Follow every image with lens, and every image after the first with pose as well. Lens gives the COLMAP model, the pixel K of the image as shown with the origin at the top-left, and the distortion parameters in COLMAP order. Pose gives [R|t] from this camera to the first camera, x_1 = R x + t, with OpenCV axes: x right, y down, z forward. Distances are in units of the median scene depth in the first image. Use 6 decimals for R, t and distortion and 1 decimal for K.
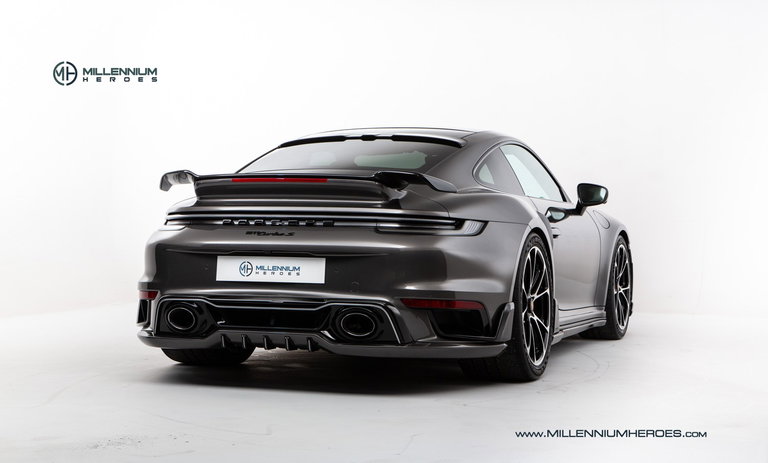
lens RADIAL K [[1409.9, 0, 384.0], [0, 1409.9, 231.5], [0, 0, 1]] dist [0.211977, 0.050095]
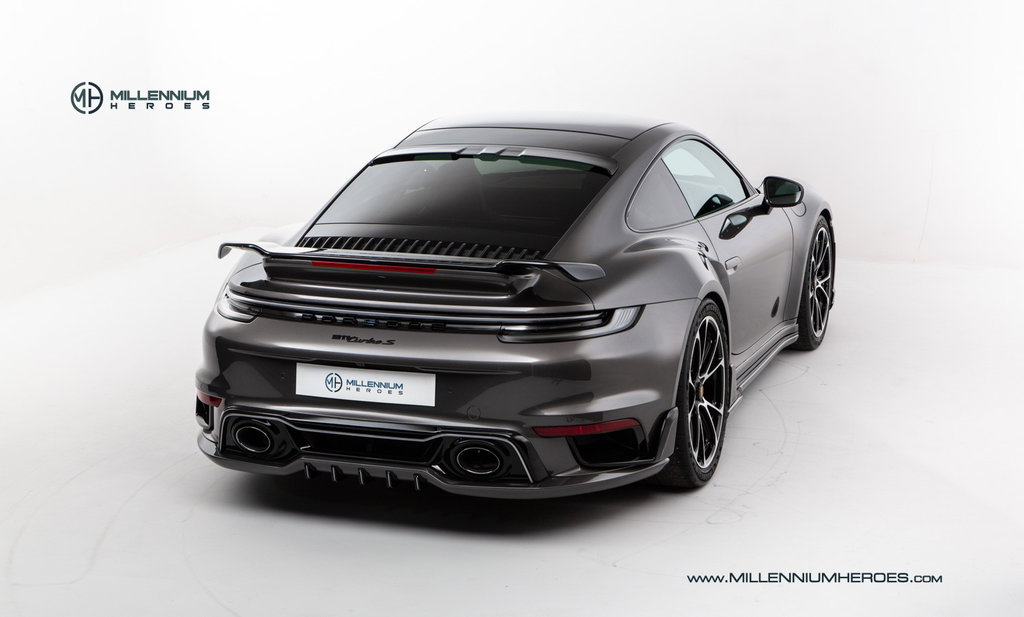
lens RADIAL K [[1879.9, 0, 512.0], [0, 1879.9, 308.5], [0, 0, 1]] dist [0.211977, 0.050095]
pose [[0.999930, -0.011797, -0.000852, 0.001948], [0.011747, 0.982071, 0.188143, -0.204322], [-0.001383, -0.188140, 0.982141, -0.012510]]
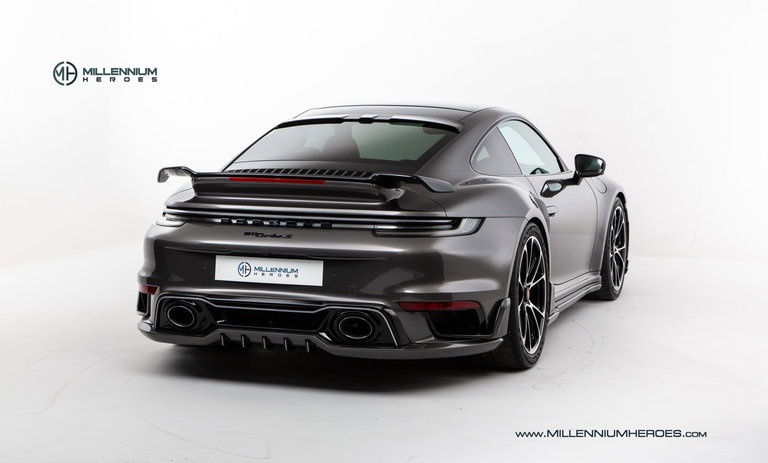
lens RADIAL K [[1409.9, 0, 384.0], [0, 1409.9, 231.5], [0, 0, 1]] dist [0.211977, 0.050095]
pose [[0.999998, -0.000280, 0.001780, 0.000074], [0.000126, 0.996289, 0.086075, -0.085669], [-0.001798, -0.086075, 0.996287, -0.001501]]
